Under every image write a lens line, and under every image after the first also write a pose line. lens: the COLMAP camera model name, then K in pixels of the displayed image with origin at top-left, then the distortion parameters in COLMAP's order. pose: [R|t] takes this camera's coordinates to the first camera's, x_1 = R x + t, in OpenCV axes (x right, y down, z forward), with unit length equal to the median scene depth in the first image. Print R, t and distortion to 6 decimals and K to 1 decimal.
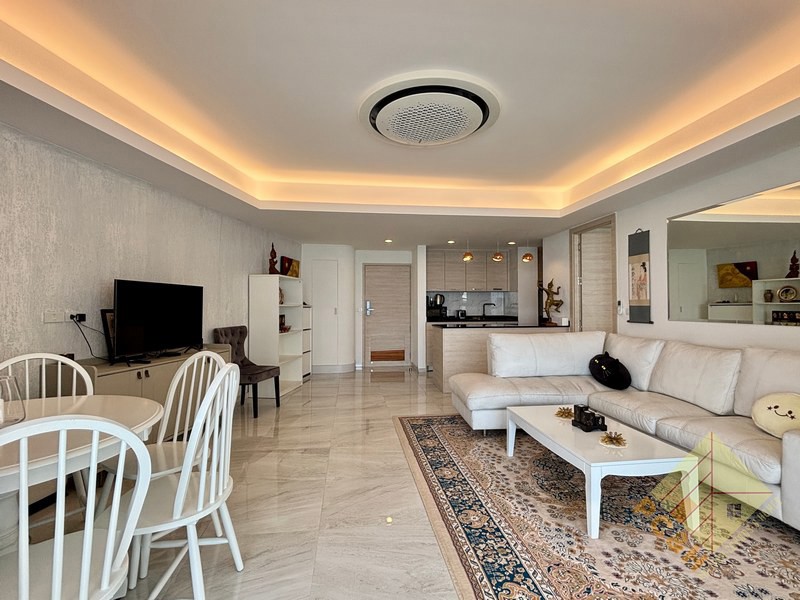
lens RADIAL K [[381.6, 0, 398.7], [0, 381.6, 303.5], [0, 0, 1]] dist [-0.006339, 0.002391]
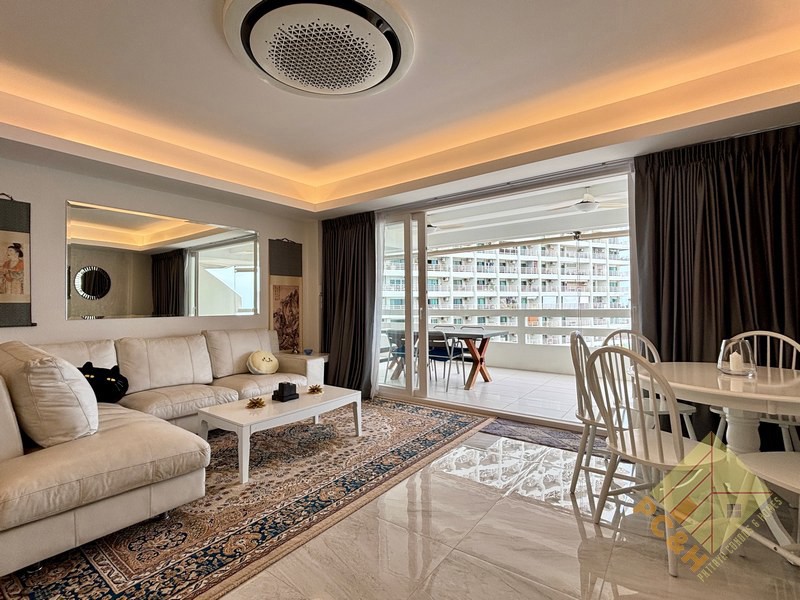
lens RADIAL K [[381.6, 0, 400.0], [0, 381.6, 300.5], [0, 0, 1]] dist [-0.006339, 0.002391]
pose [[-0.725723, 0.018153, 0.687747, -0.383668], [0.007433, 0.999800, -0.018546, 0.020037], [-0.687947, -0.008347, -0.725713, 1.006905]]
